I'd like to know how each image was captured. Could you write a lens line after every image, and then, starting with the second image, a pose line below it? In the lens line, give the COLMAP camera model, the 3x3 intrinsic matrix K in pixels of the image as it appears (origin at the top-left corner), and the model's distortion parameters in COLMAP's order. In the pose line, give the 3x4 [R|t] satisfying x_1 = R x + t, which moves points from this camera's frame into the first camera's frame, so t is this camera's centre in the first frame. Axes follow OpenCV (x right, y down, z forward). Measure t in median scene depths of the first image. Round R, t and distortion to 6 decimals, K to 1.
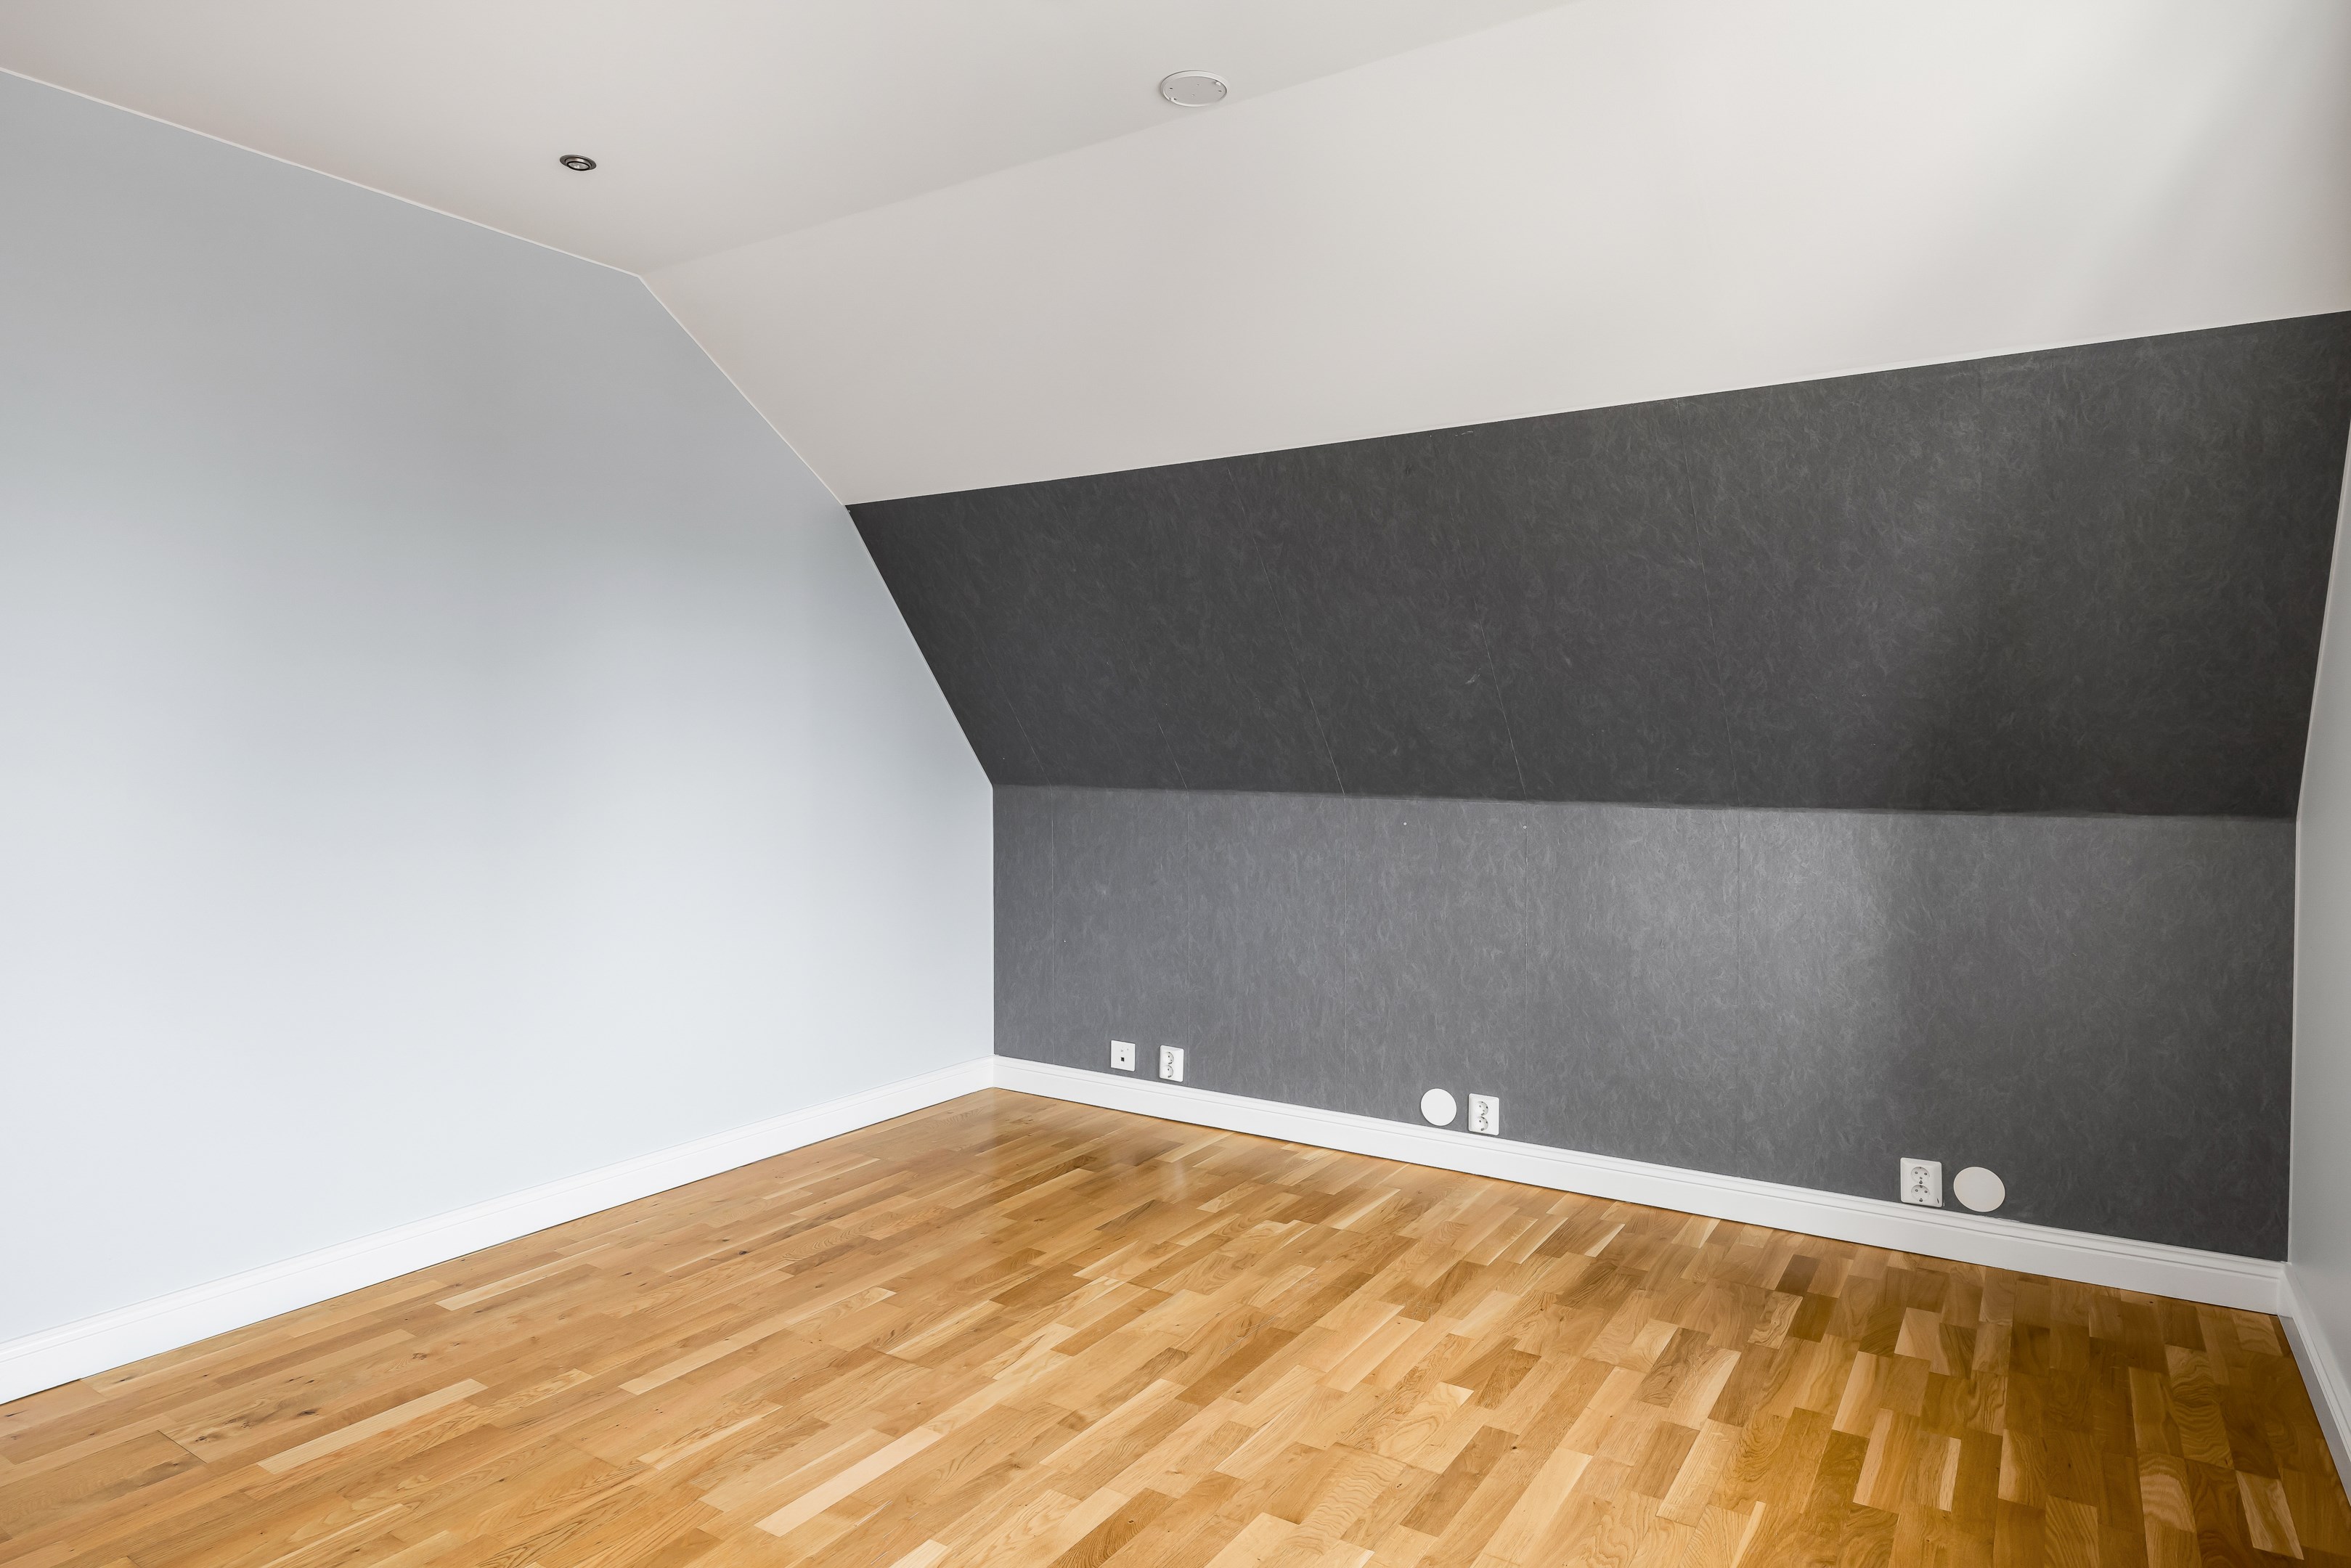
lens RADIAL K [[1384.5, 0, 1175.5], [0, 1384.5, 784.0], [0, 0, 1]] dist [0.003478, 0.000535]
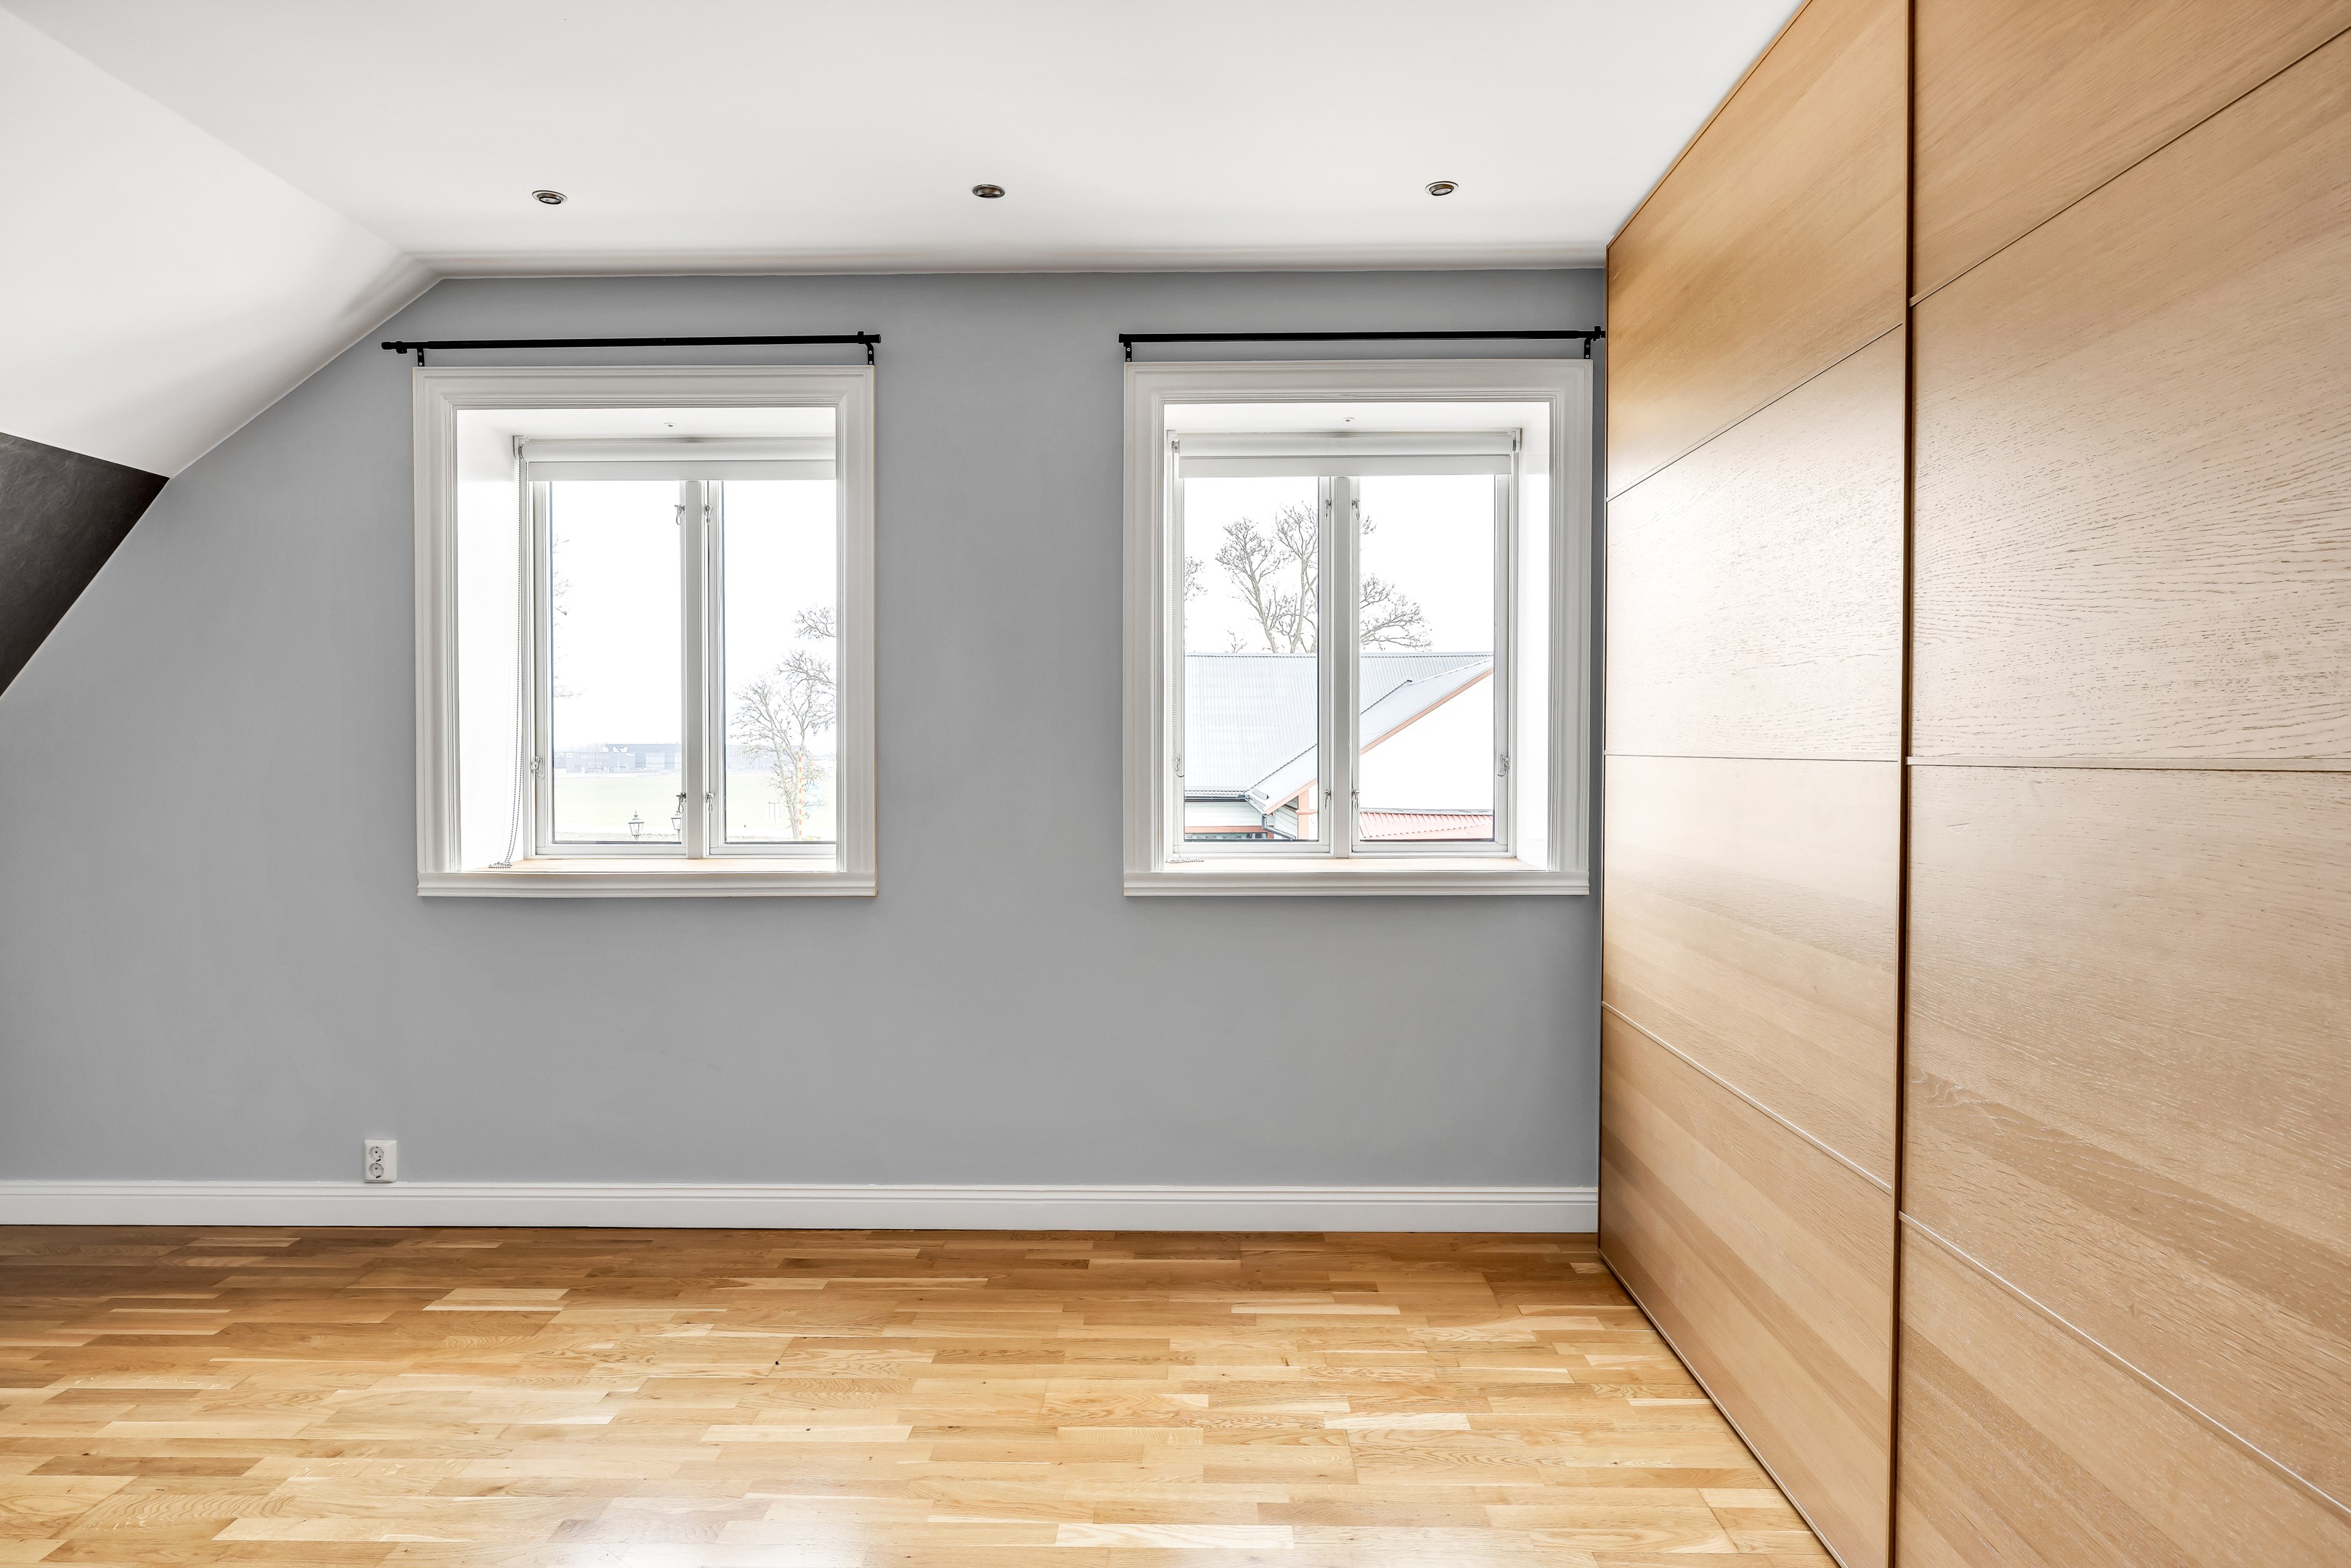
lens RADIAL K [[1384.5, 0, 1175.5], [0, 1384.5, 784.0], [0, 0, 1]] dist [0.003478, 0.000535]
pose [[-0.518399, -0.016825, 0.854973, -1.050867], [0.034189, 0.998599, 0.040381, -0.022825], [-0.854455, 0.050164, -0.517098, 0.841816]]
